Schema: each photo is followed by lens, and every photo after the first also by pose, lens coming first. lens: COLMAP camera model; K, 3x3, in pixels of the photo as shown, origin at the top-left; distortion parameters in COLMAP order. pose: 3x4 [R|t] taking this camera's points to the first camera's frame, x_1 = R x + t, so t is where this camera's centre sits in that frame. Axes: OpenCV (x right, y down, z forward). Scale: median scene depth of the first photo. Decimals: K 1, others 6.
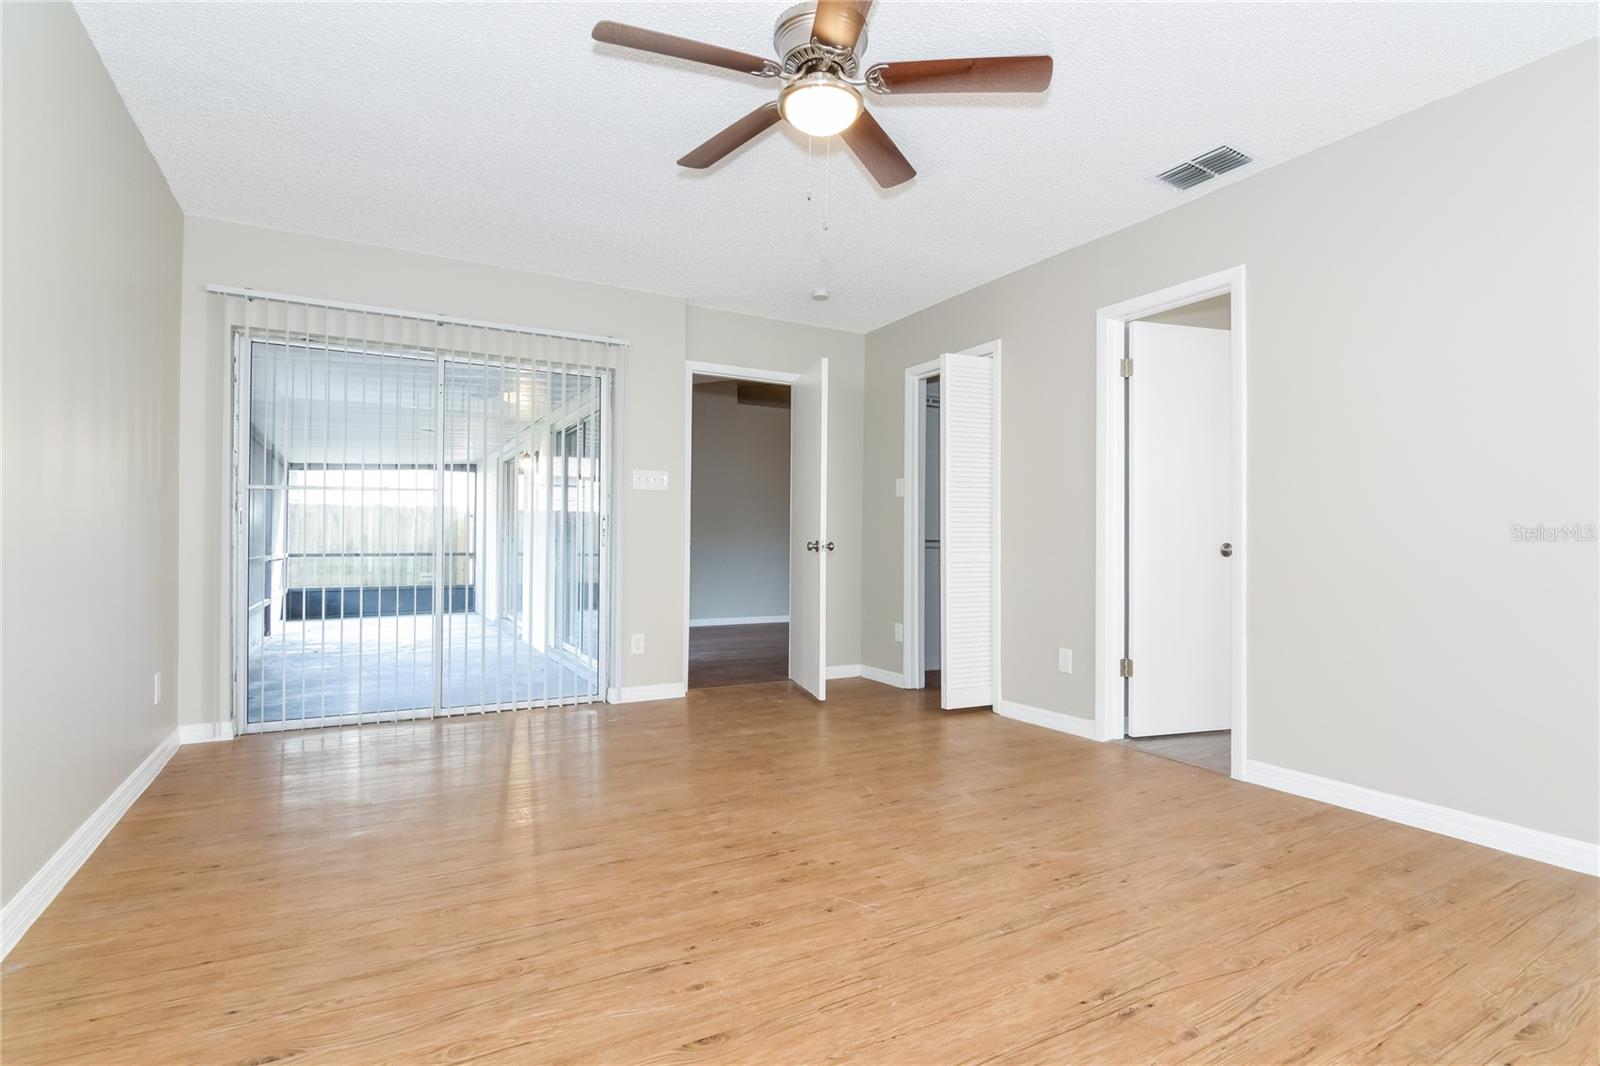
lens RADIAL K [[779.3, 0, 808.2], [0, 779.3, 550.7], [0, 0, 1]] dist [0.003264, -0.000328]
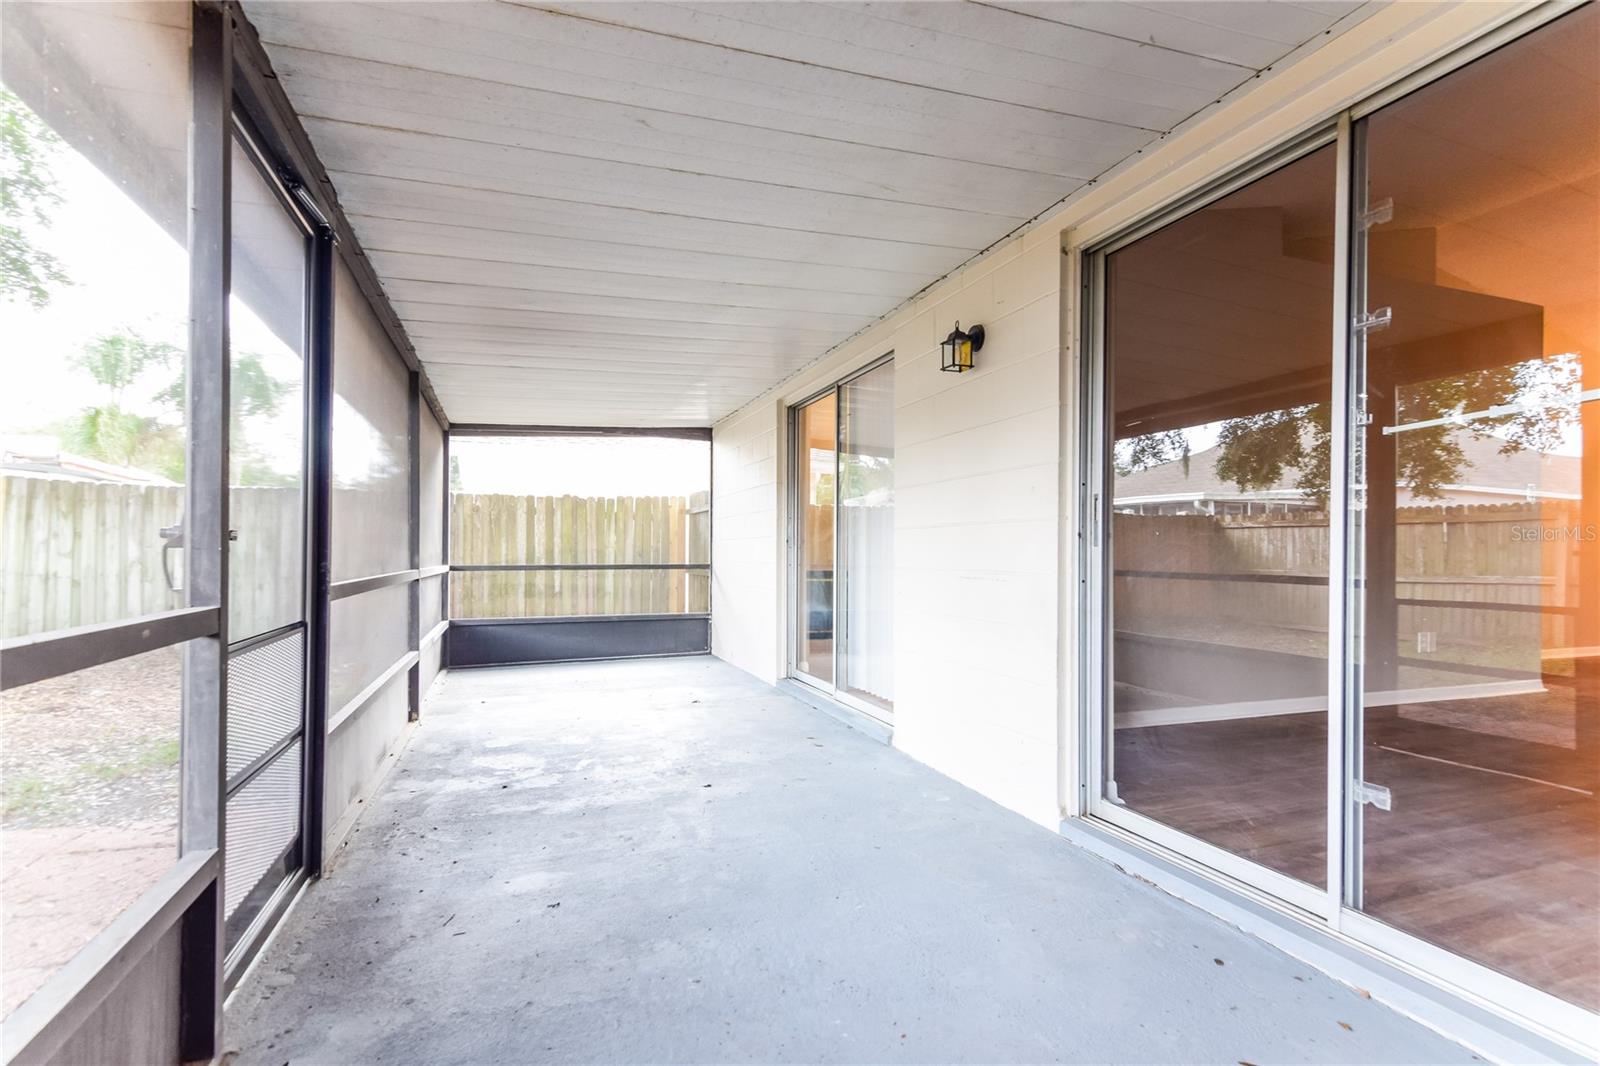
lens RADIAL K [[821.1, 0, 799.6], [0, 821.1, 557.7], [0, 0, 1]] dist [0.000846, -0.000107]
pose [[0.982710, -0.003348, -0.185119, -0.273590], [0.002051, 0.999972, -0.007197, 0.002047], [0.185138, 0.006693, 0.982690, 0.412076]]
